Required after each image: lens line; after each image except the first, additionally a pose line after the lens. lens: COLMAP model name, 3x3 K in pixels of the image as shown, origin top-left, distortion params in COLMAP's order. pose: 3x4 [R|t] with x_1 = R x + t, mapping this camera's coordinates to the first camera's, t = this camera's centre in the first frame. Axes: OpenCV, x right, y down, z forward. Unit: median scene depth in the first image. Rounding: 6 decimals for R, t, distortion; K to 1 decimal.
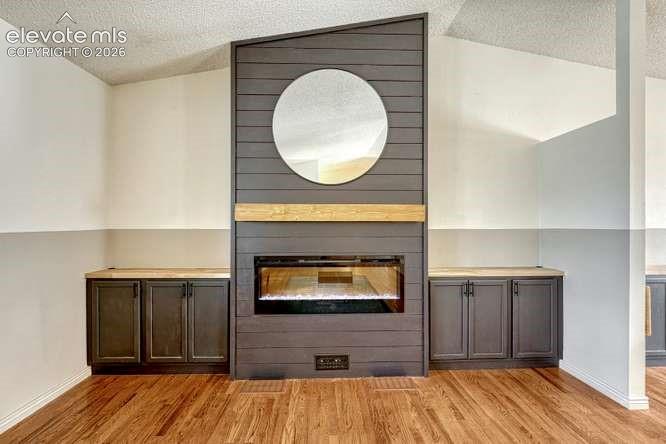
lens RADIAL K [[302.0, 0, 340.7], [0, 302.0, 223.6], [0, 0, 1]] dist [-0.013665, -0.000072]
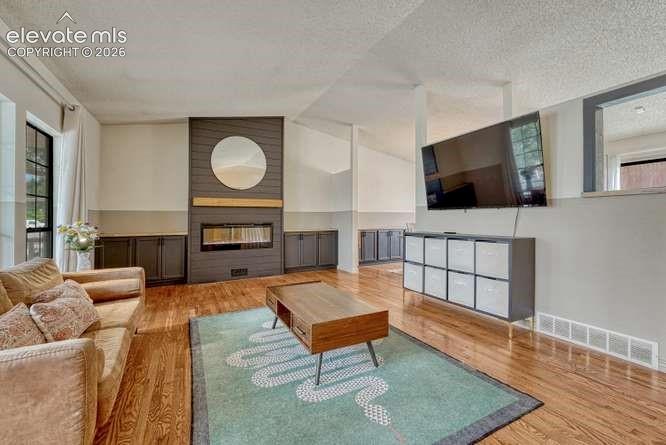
lens RADIAL K [[283.2, 0, 334.6], [0, 283.2, 210.3], [0, 0, 1]] dist [-0.003287, -0.000387]
pose [[0.897339, 0.008479, 0.441261, -0.315824], [-0.000675, 0.999841, -0.017840, 0.054617], [-0.441342, 0.015711, 0.897201, -1.112285]]
